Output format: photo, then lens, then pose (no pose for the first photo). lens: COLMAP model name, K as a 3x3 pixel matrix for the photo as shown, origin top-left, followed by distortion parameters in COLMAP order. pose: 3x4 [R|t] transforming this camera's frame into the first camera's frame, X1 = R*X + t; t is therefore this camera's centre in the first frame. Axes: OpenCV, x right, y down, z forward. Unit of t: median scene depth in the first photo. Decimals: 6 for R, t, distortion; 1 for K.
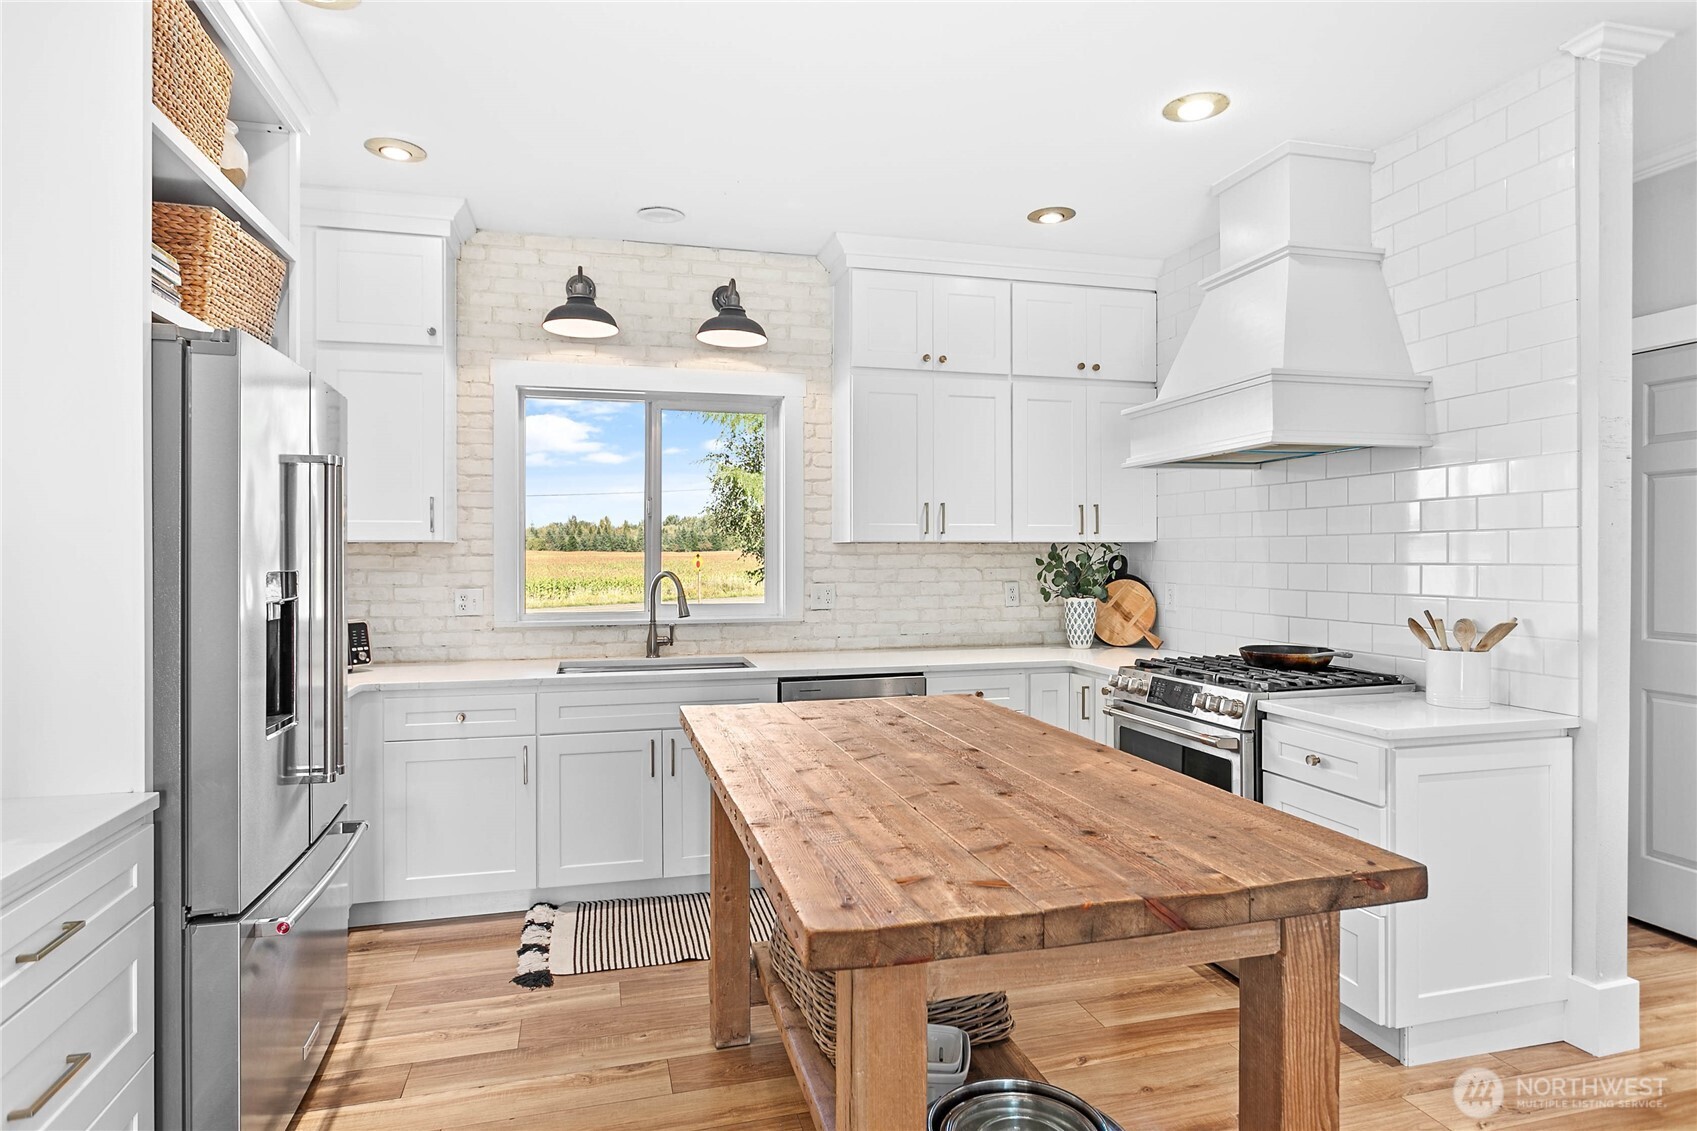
lens RADIAL K [[939.2, 0, 843.6], [0, 939.2, 555.2], [0, 0, 1]] dist [-0.022574, 0.001382]
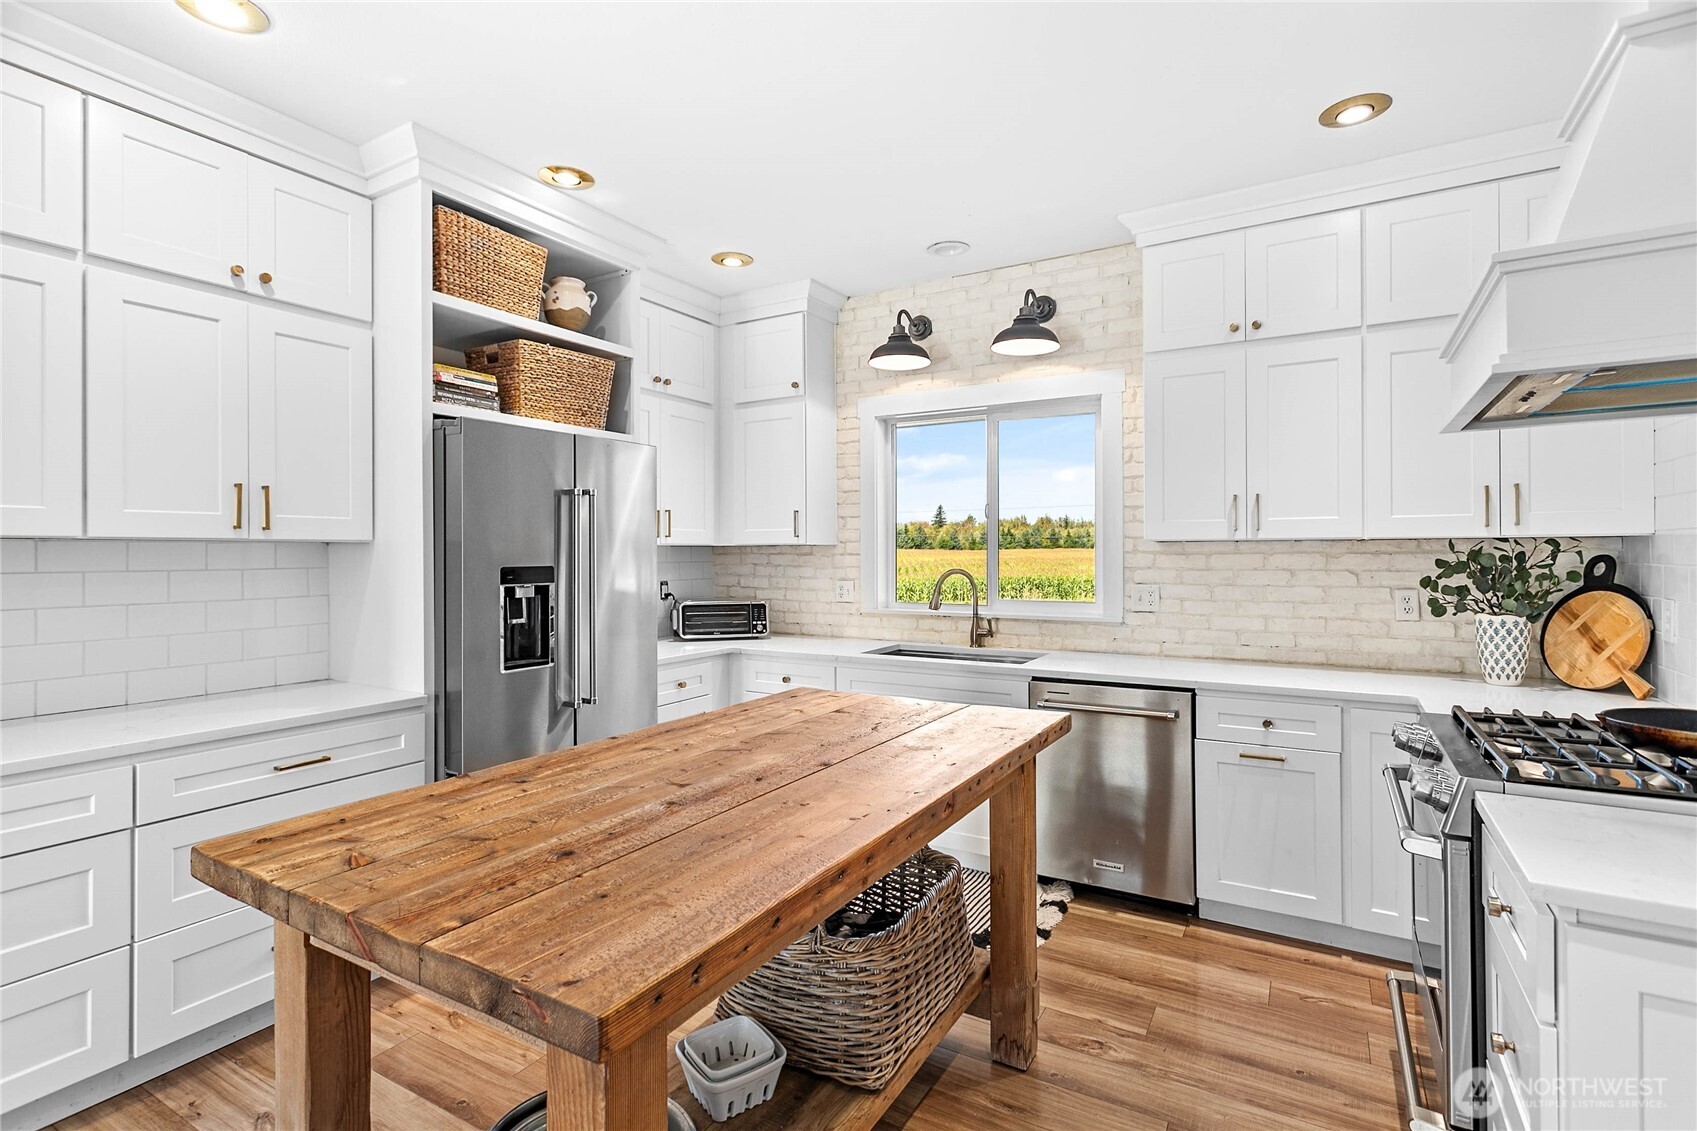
lens RADIAL K [[807.1, 0, 845.6], [0, 807.1, 548.6], [0, 0, 1]] dist [0.001814, 0.001000]
pose [[0.699497, -0.003992, -0.714625, 0.369313], [0.001178, 0.999989, -0.004434, -0.003206], [0.714635, 0.002260, 0.699494, 0.221753]]
